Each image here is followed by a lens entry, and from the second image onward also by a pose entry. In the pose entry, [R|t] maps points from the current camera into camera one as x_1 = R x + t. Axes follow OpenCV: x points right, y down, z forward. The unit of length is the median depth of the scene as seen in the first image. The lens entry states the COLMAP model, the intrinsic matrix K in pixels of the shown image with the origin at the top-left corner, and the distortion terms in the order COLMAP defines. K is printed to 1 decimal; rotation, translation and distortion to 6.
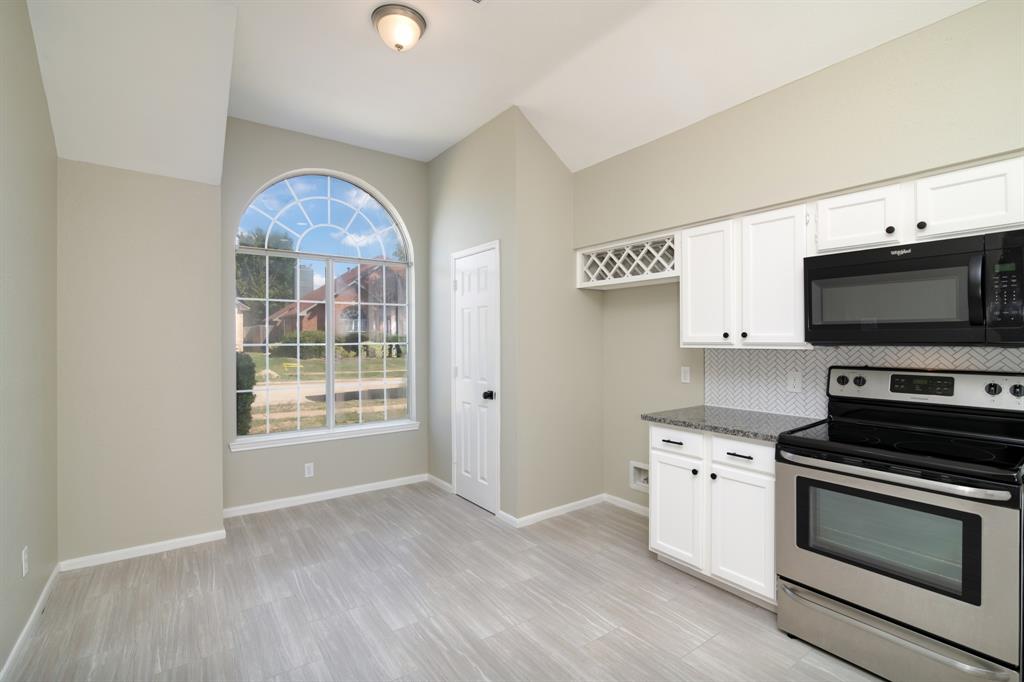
lens RADIAL K [[474.0, 0, 503.7], [0, 474.0, 339.5], [0, 0, 1]] dist [-0.001165, -0.000905]
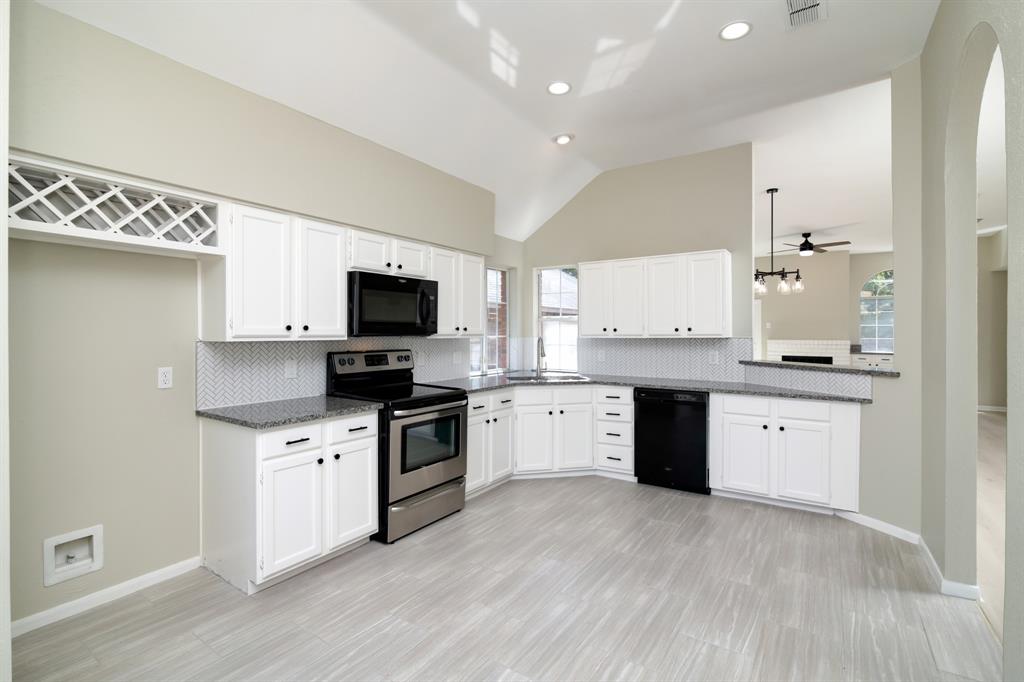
lens RADIAL K [[474.0, 0, 507.1], [0, 474.0, 336.9], [0, 0, 1]] dist [-0.001165, -0.000905]
pose [[-0.353118, -0.006628, 0.935555, -0.750047], [-0.001098, 0.999977, 0.006670, 0.003622], [-0.935578, 0.001328, -0.353118, 1.061014]]
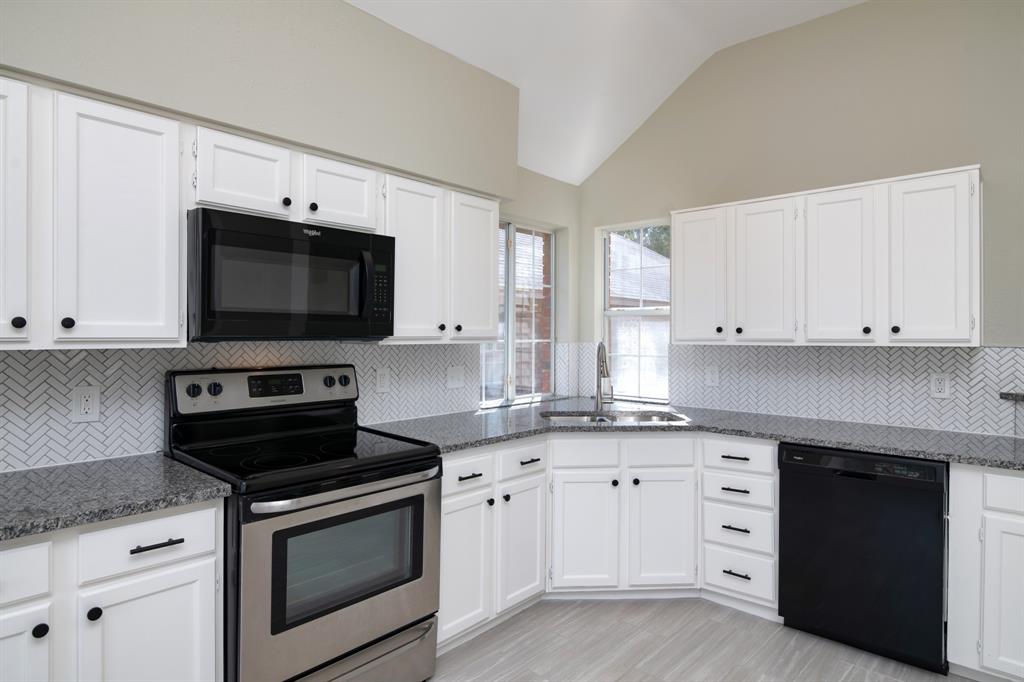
lens RADIAL K [[572.9, 0, 511.6], [0, 572.9, 340.3], [0, 0, 1]] dist [-0.007472, -0.001913]
pose [[-0.224534, -0.008348, 0.974431, -0.226008], [-0.004858, 0.999960, 0.007448, 0.002536], [-0.974454, -0.003062, -0.224565, 0.745795]]
